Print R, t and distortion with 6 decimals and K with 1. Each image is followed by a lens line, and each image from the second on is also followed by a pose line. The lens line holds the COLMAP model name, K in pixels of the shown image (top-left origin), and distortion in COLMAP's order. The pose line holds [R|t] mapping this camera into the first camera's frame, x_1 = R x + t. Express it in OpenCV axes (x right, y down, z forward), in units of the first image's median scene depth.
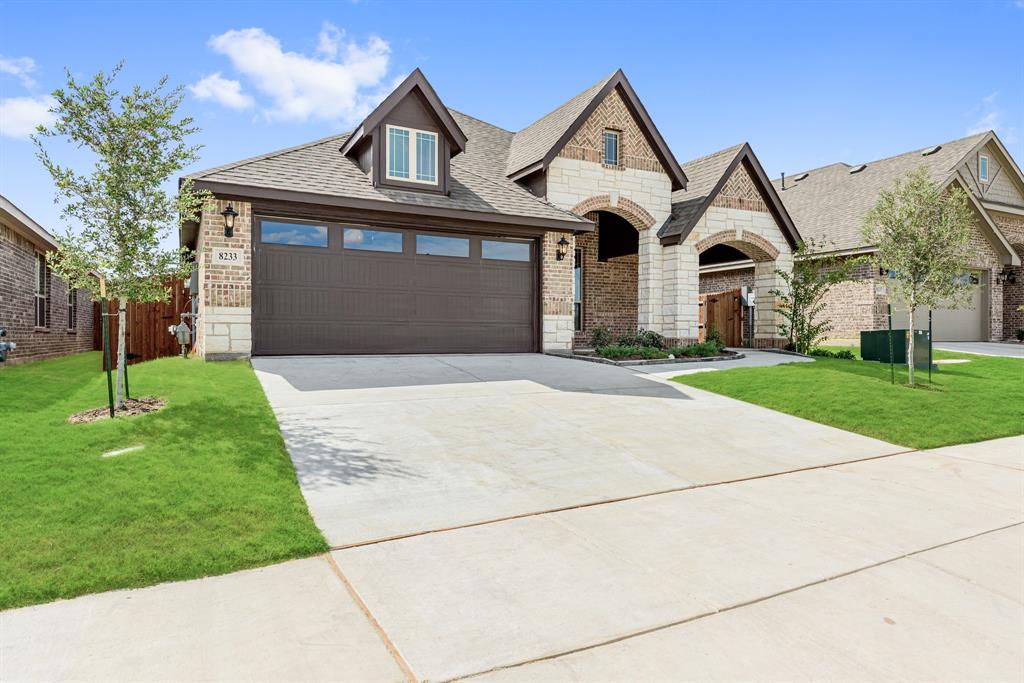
lens RADIAL K [[618.4, 0, 512.0], [0, 618.4, 341.5], [0, 0, 1]] dist [-0.001176, -0.000352]
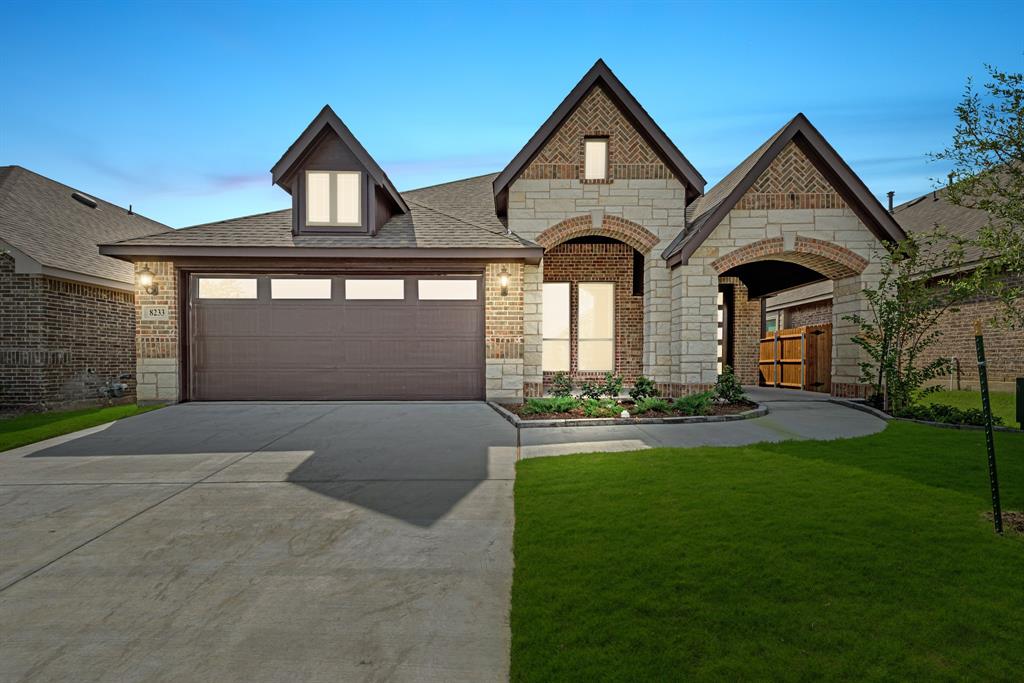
lens RADIAL K [[421.3, 0, 515.2], [0, 421.3, 370.5], [0, 0, 1]] dist [0.002796, 0.000125]
pose [[0.894213, 0.002807, -0.447633, 0.341048], [0.000865, 0.999968, 0.007999, -0.029341], [0.447641, -0.007540, 0.894181, 0.457174]]
